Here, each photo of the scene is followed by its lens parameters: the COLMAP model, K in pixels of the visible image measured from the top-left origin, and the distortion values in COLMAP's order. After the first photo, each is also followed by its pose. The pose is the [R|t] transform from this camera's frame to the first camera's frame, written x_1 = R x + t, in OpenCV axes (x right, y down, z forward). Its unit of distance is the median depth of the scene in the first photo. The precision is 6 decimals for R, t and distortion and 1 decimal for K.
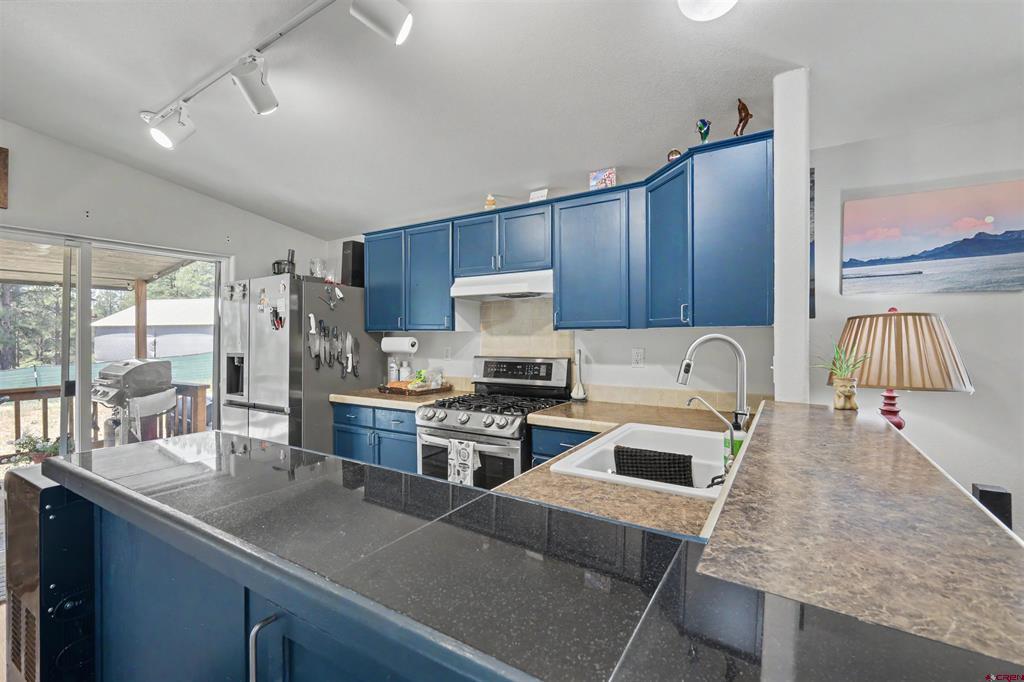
lens RADIAL K [[456.0, 0, 510.1], [0, 456.0, 339.7], [0, 0, 1]] dist [0.002590, 0.001117]
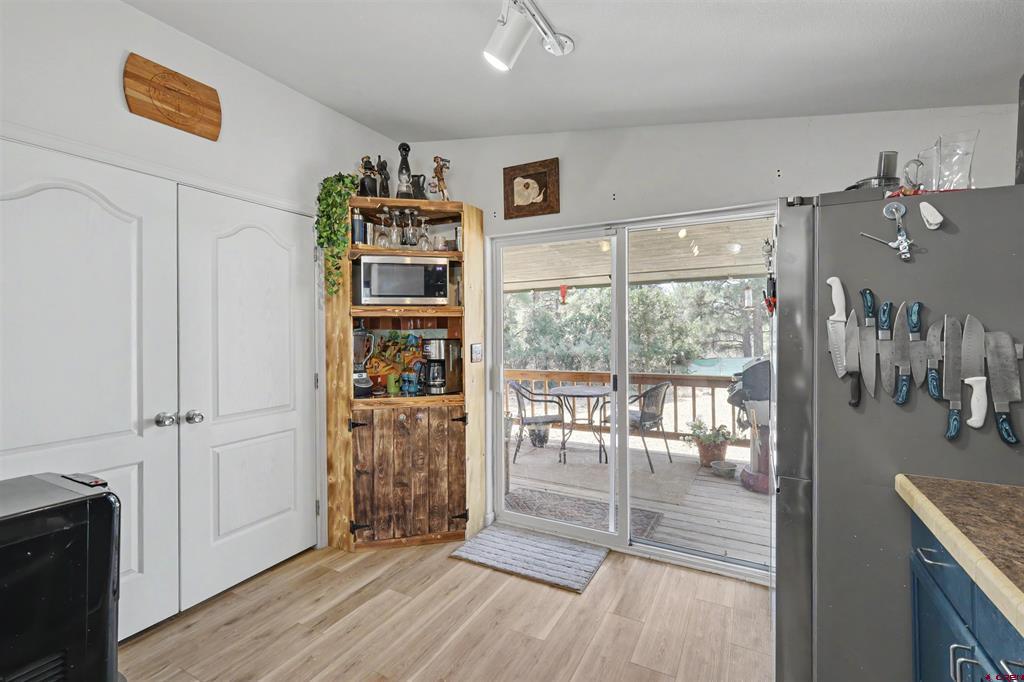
lens RADIAL K [[456.0, 0, 513.8], [0, 456.0, 325.2], [0, 0, 1]] dist [0.002590, 0.001117]
pose [[0.077586, -0.008384, -0.996950, -0.019610], [-0.000618, 0.999964, -0.008457, -0.006342], [0.996985, 0.001272, 0.077578, 0.625390]]
